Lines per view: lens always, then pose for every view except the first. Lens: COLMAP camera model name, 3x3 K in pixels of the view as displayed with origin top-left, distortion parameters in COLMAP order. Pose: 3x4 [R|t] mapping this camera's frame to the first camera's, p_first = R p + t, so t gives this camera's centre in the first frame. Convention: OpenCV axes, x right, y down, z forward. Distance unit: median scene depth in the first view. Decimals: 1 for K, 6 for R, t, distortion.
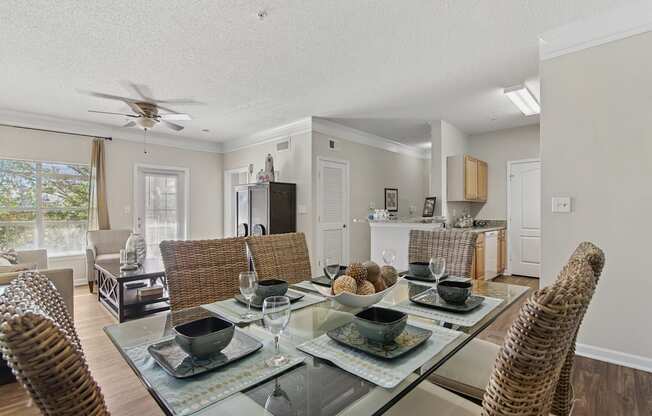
lens RADIAL K [[305.3, 0, 325.0], [0, 305.3, 210.8], [0, 0, 1]] dist [-0.006697, -0.000069]
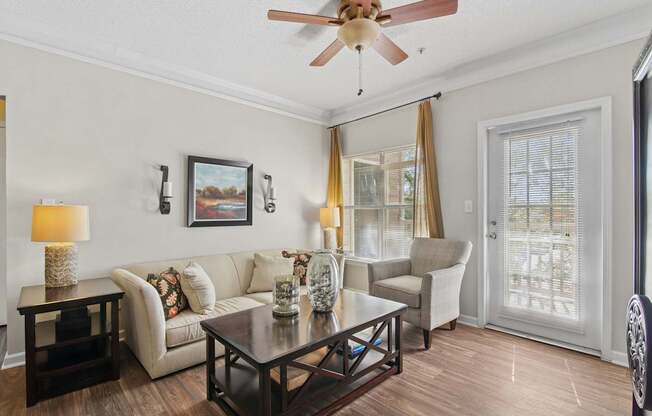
lens RADIAL K [[305.3, 0, 324.0], [0, 305.3, 209.1], [0, 0, 1]] dist [-0.006697, -0.000069]
pose [[-0.040928, -0.004378, -0.999153, -0.064108], [0.004878, 0.999978, -0.004582, 0.002370], [0.999150, -0.005061, -0.040905, 0.791404]]
